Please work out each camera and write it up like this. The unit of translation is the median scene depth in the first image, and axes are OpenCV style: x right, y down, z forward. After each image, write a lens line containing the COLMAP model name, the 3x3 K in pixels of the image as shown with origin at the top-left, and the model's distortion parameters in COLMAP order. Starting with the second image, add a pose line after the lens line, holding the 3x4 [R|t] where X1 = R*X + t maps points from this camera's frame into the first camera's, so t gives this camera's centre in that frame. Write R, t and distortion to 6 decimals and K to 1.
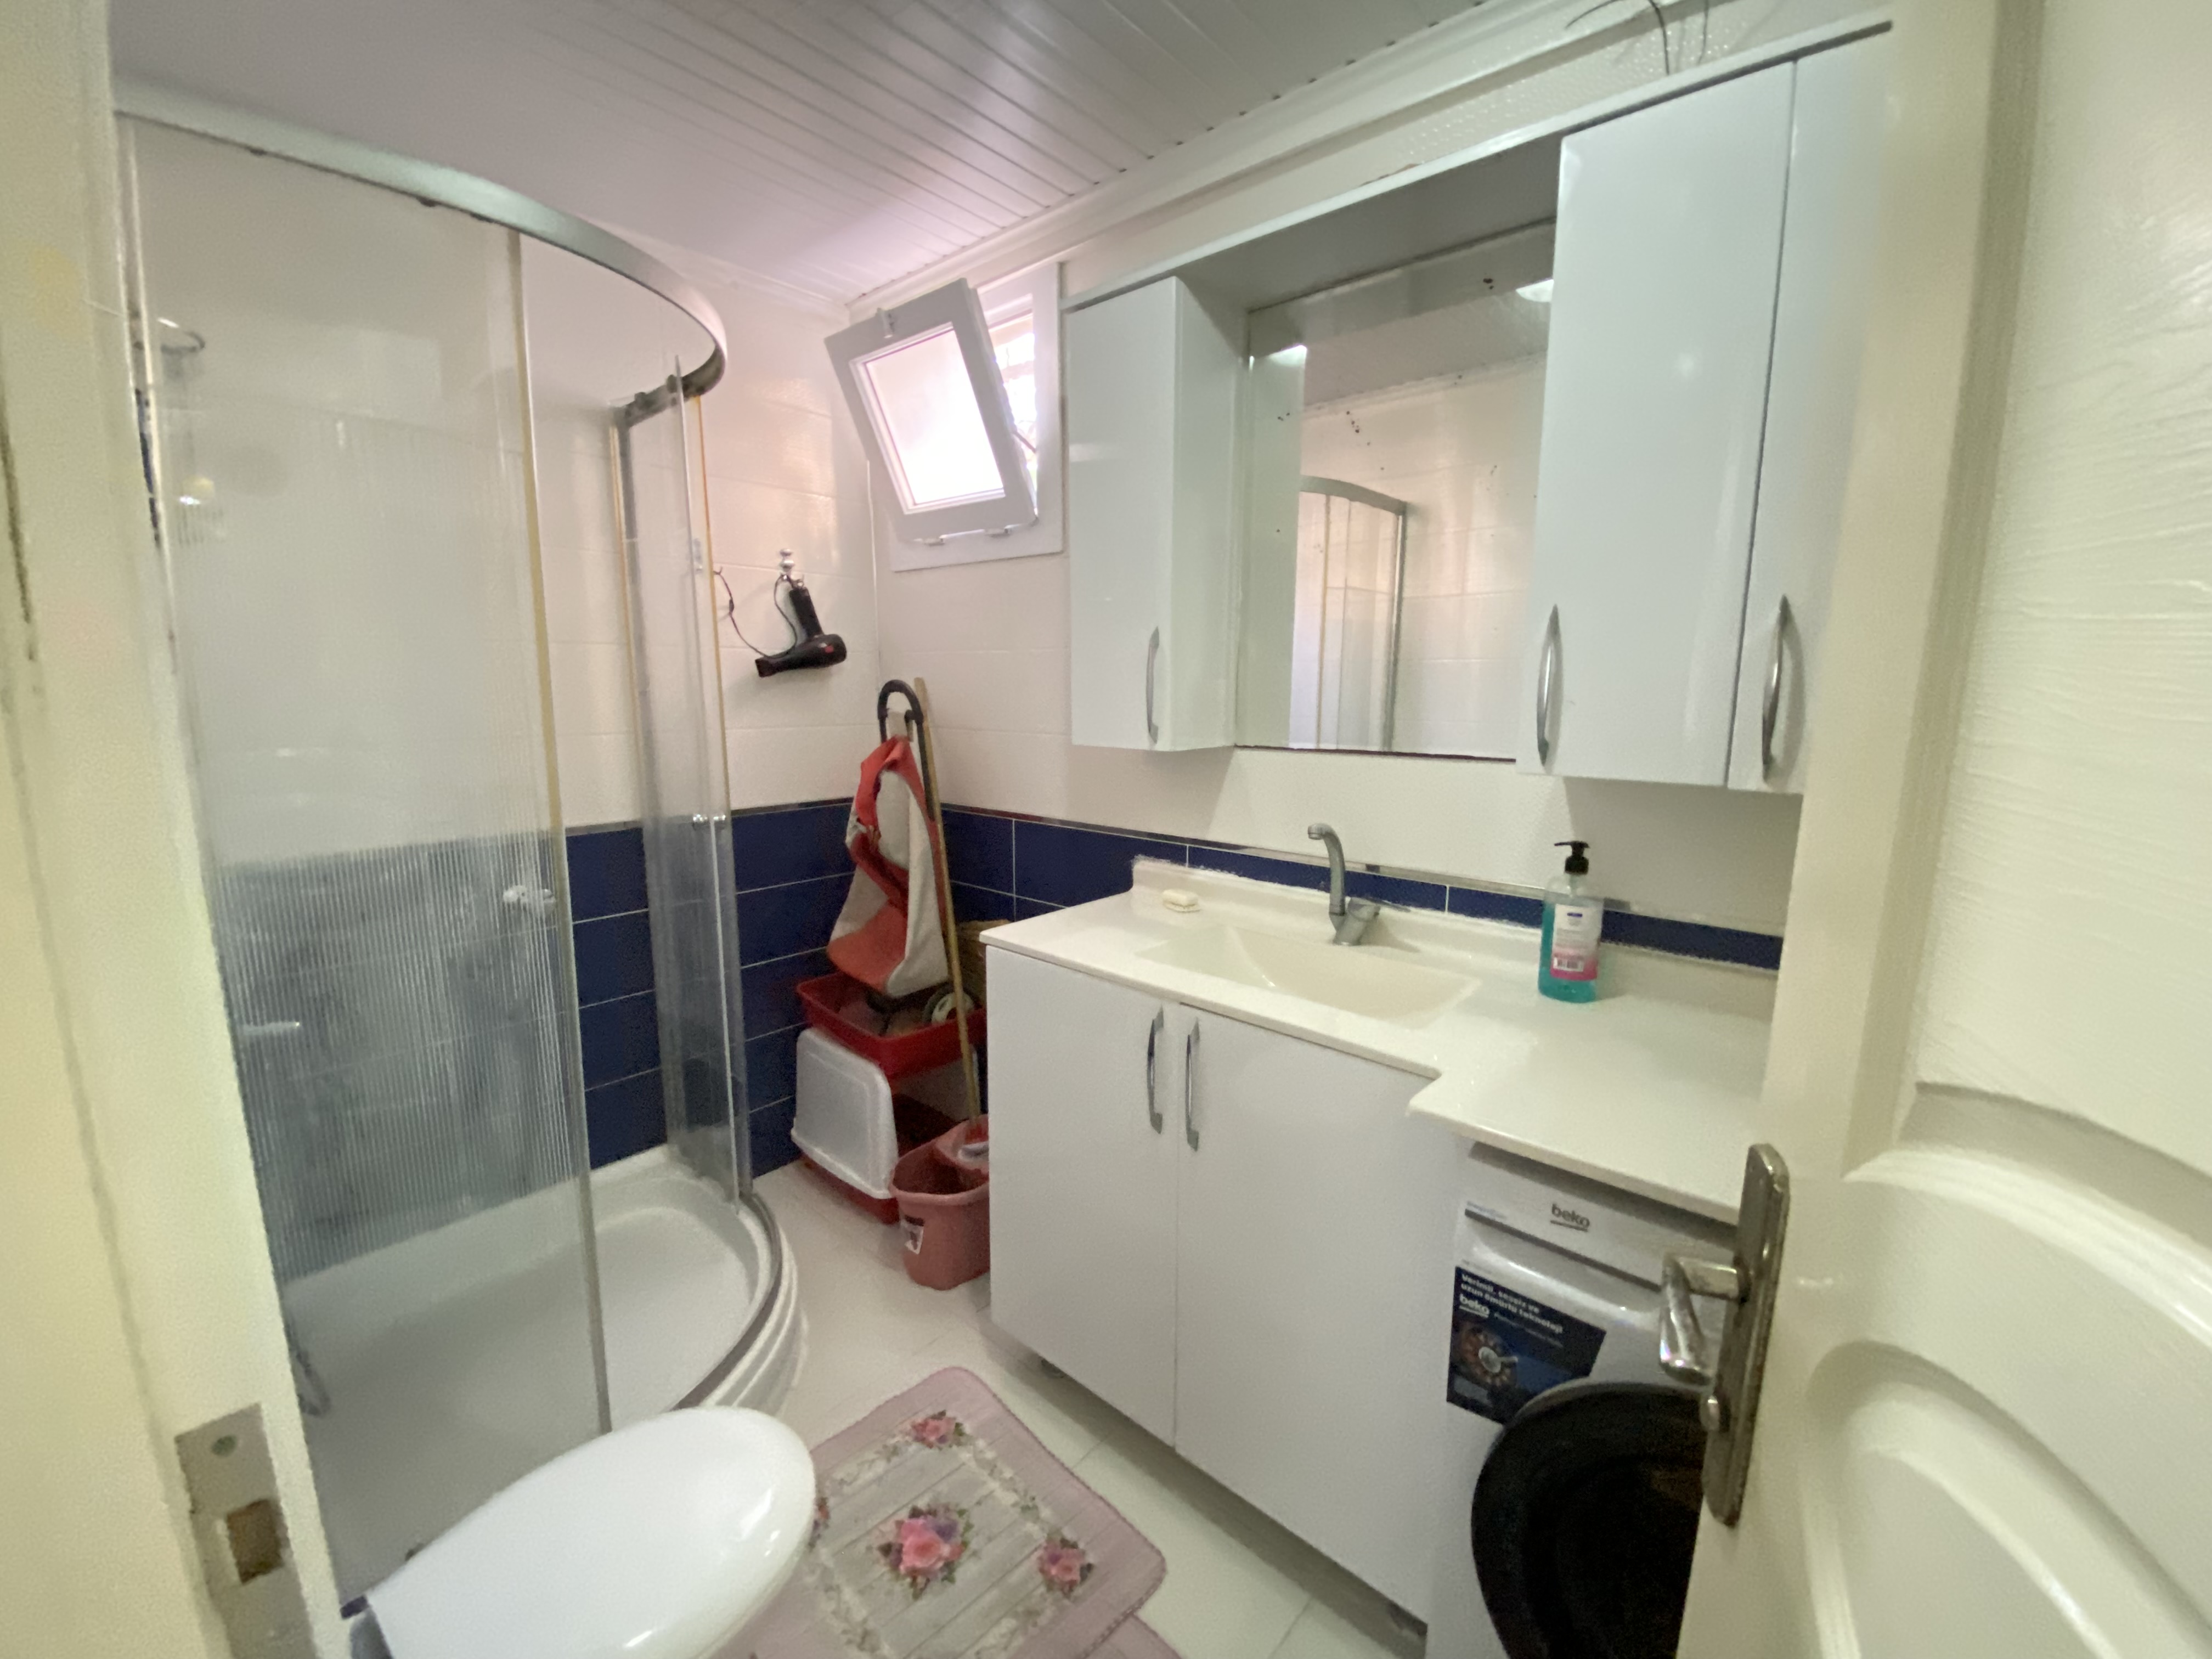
lens RADIAL K [[900.6, 0, 1101.0], [0, 900.6, 818.6], [0, 0, 1]] dist [0.011254, -0.015983]
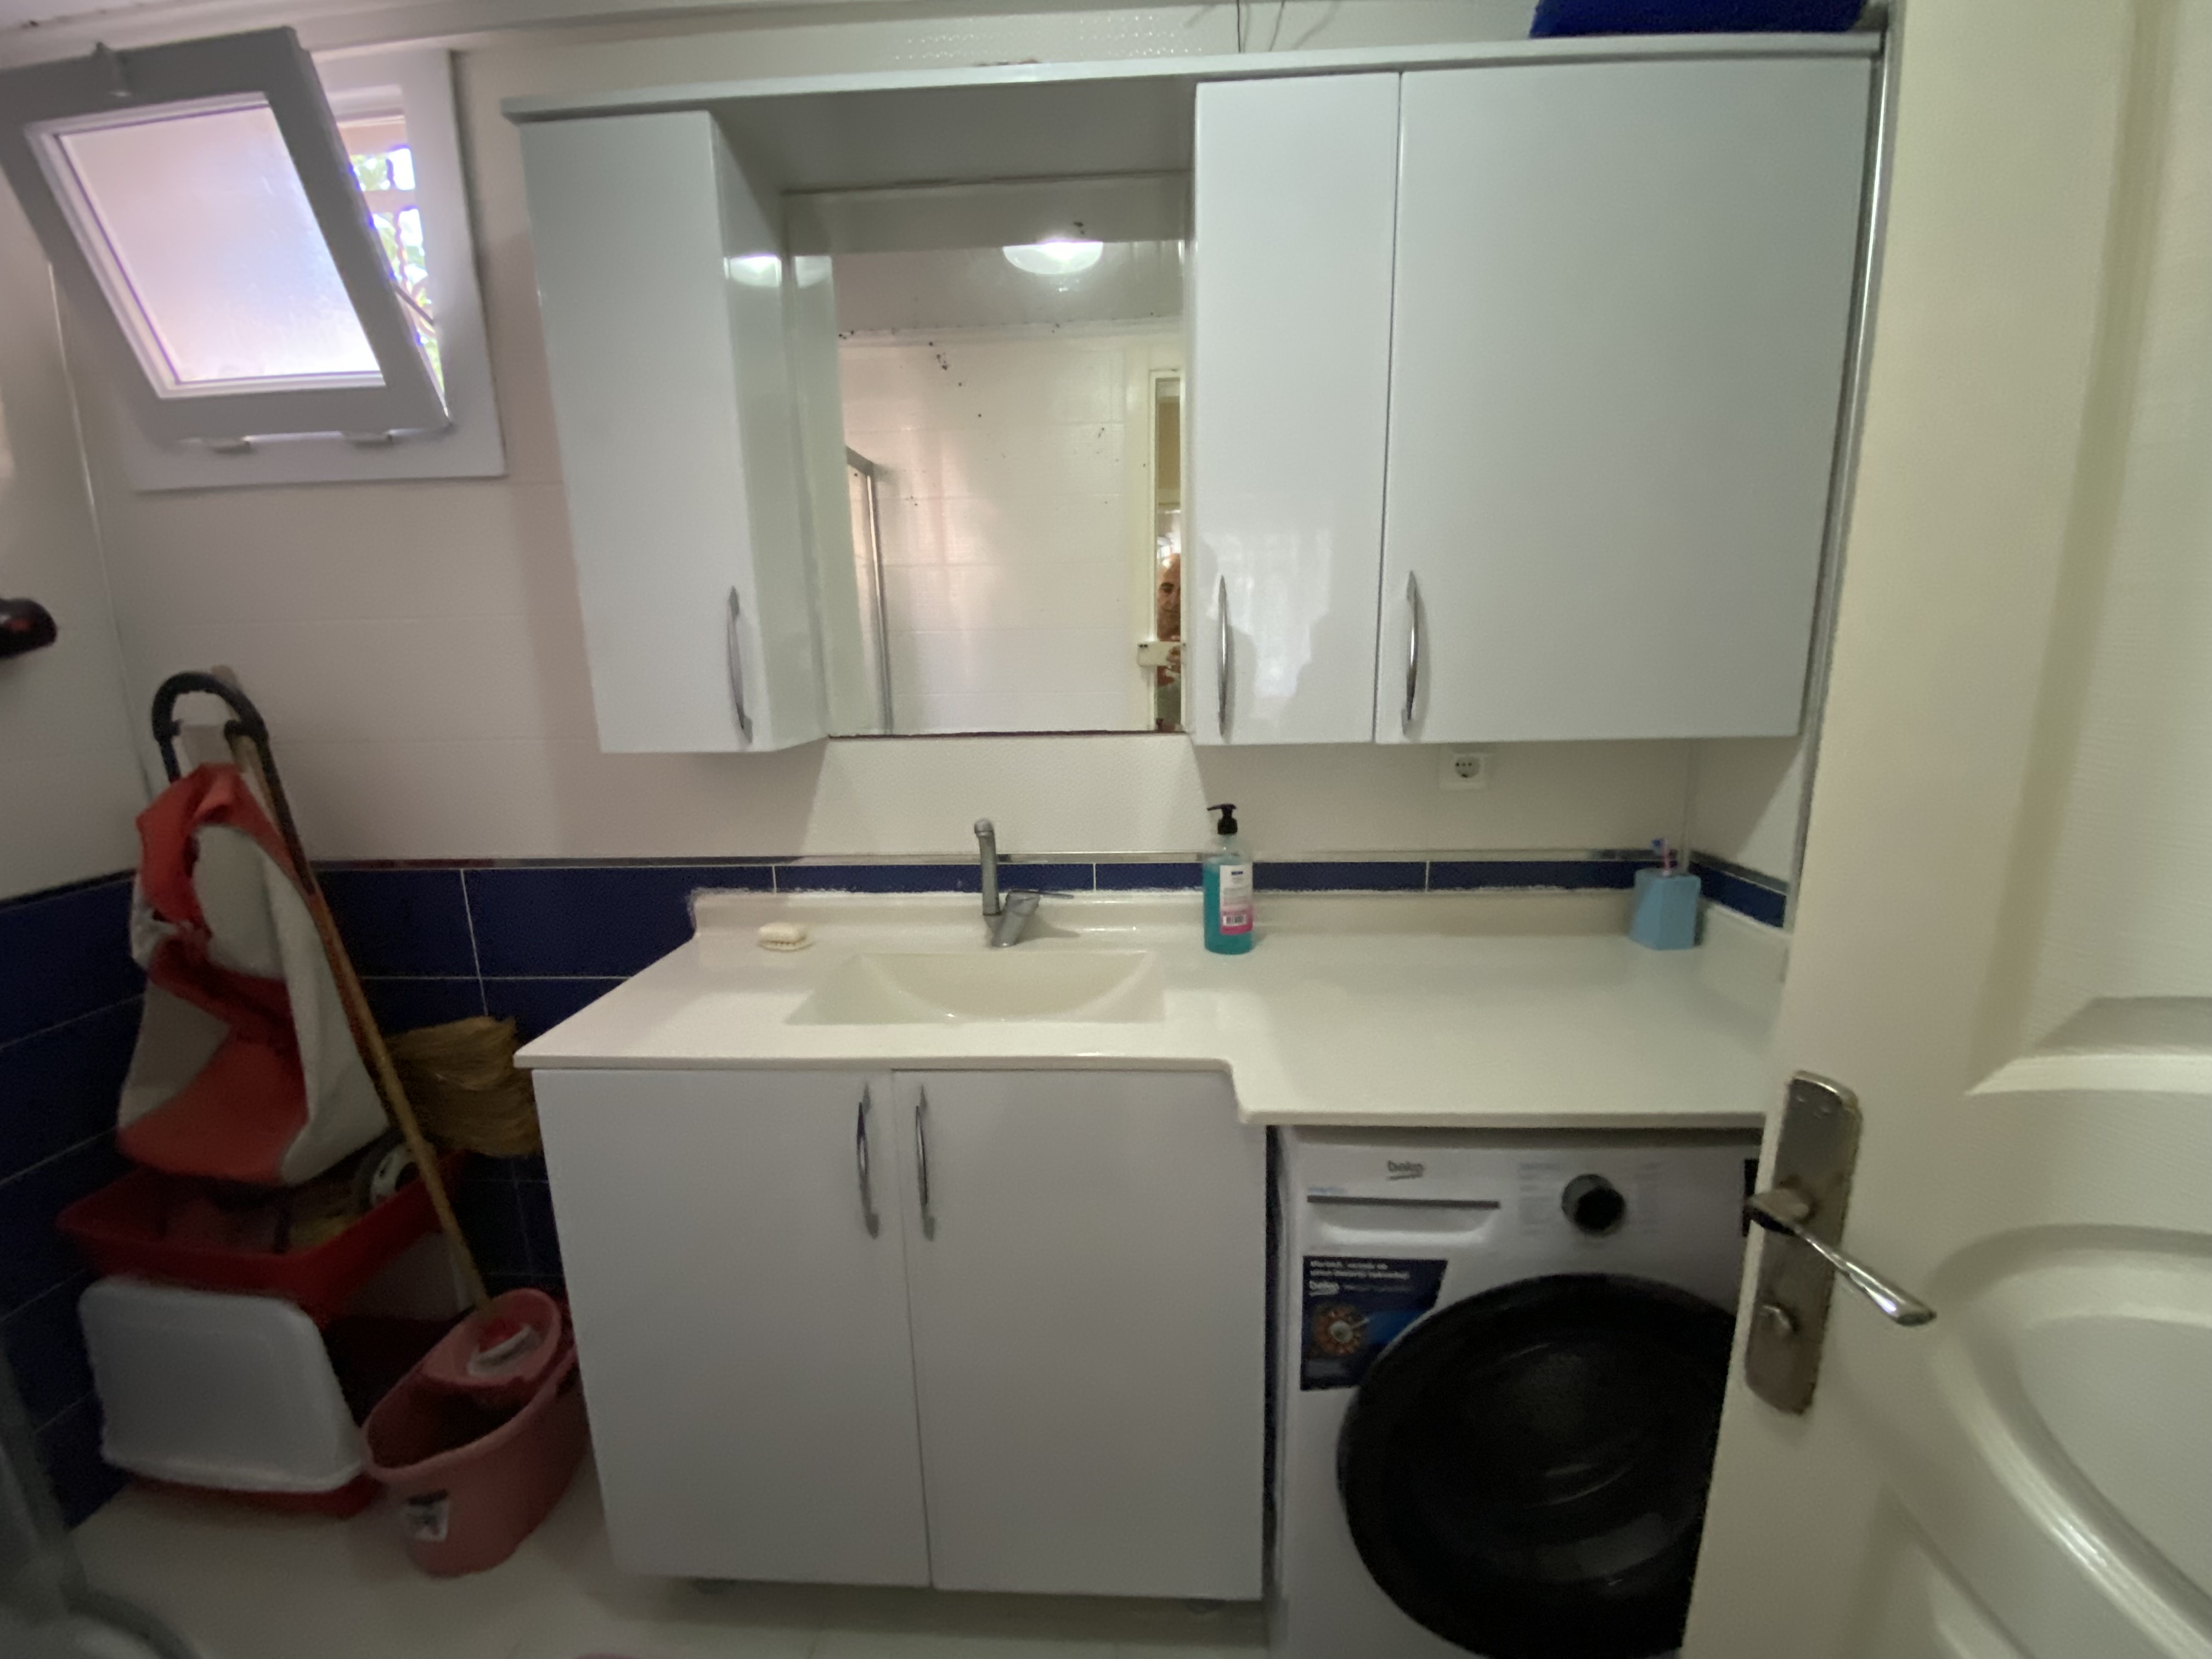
lens RADIAL K [[900.6, 0, 1119.2], [0, 900.6, 820.4], [0, 0, 1]] dist [0.011254, -0.015983]
pose [[0.778995, -0.138291, 0.611590, -0.145898], [0.118554, 0.990267, 0.072913, -0.031661], [-0.615721, 0.015707, 0.787808, 0.174928]]
